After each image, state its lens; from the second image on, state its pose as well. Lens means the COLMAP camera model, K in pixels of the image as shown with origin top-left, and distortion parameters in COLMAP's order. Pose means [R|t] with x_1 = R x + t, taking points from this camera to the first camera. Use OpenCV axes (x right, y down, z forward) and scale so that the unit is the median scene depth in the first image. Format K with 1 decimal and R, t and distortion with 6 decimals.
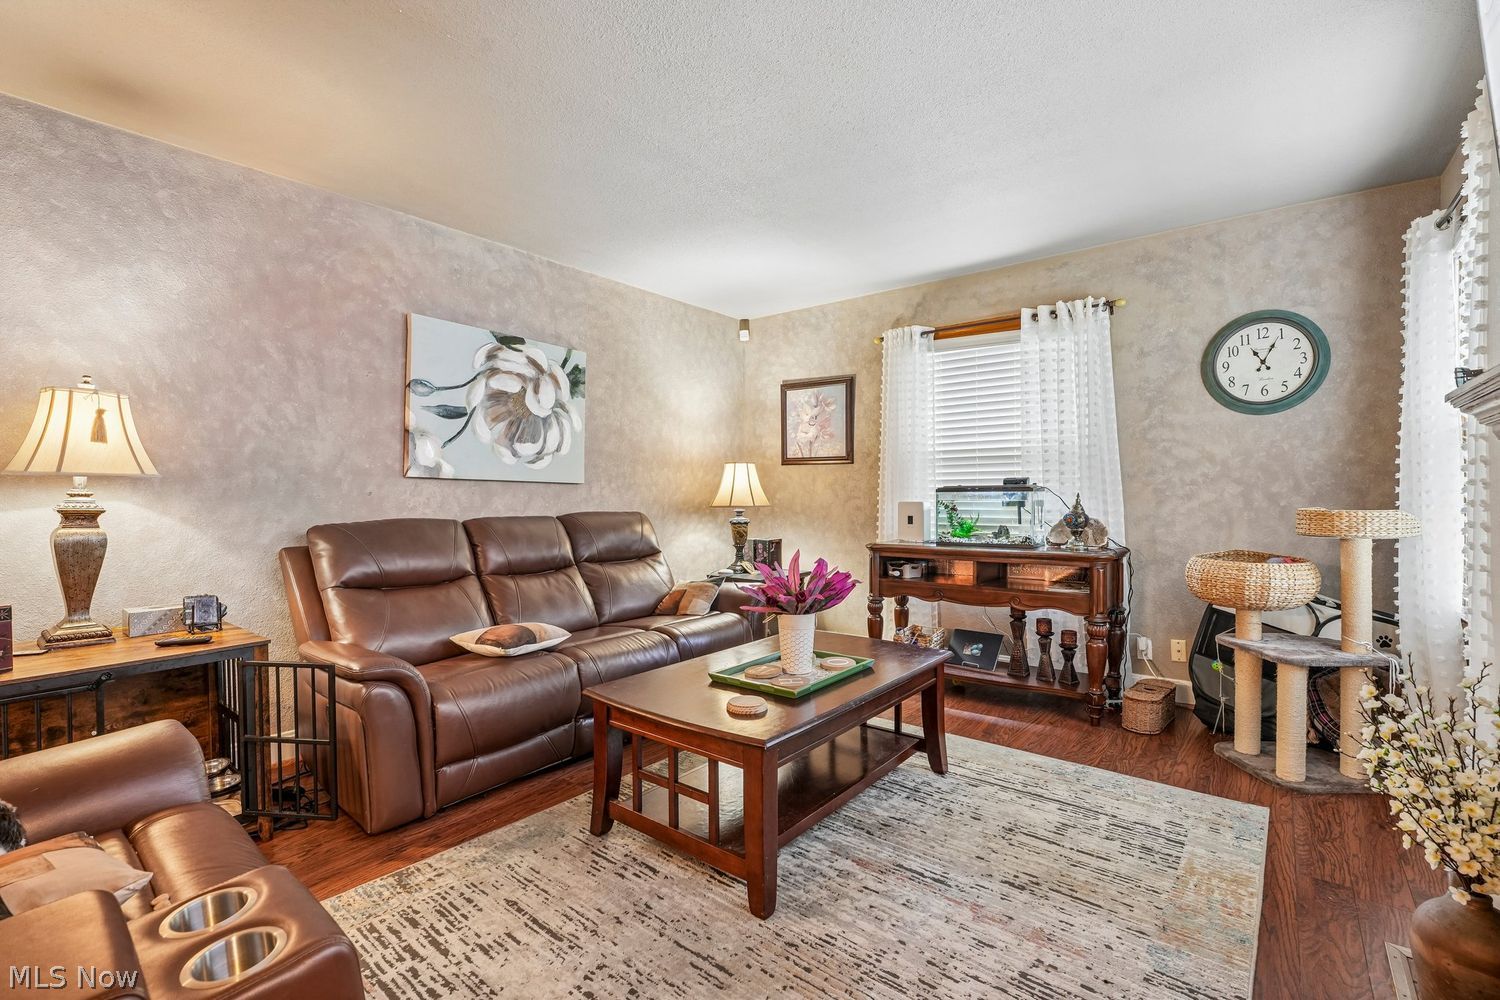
lens RADIAL K [[684.5, 0, 748.7], [0, 684.5, 502.9], [0, 0, 1]] dist [-0.014871, 0.001129]
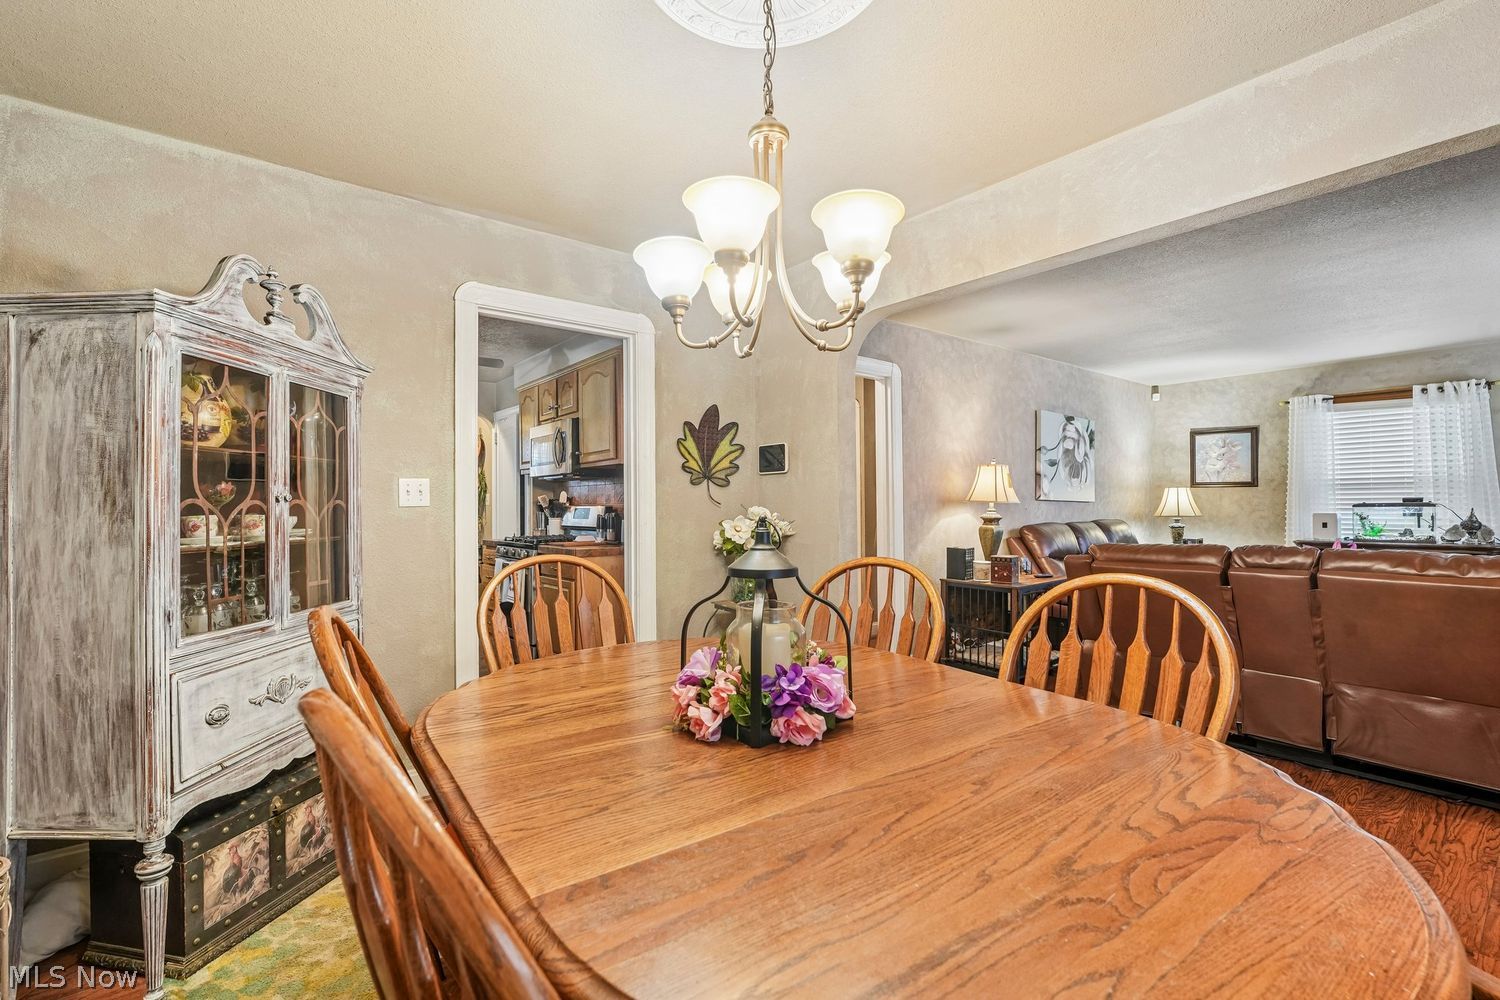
lens RADIAL K [[684.5, 0, 743.6], [0, 684.5, 500.3], [0, 0, 1]] dist [-0.014871, 0.001129]
pose [[0.974583, -0.003723, -0.223996, -0.645827], [-0.000050, 0.999858, -0.016838, -0.004744], [0.224027, 0.016421, 0.974445, -0.711811]]
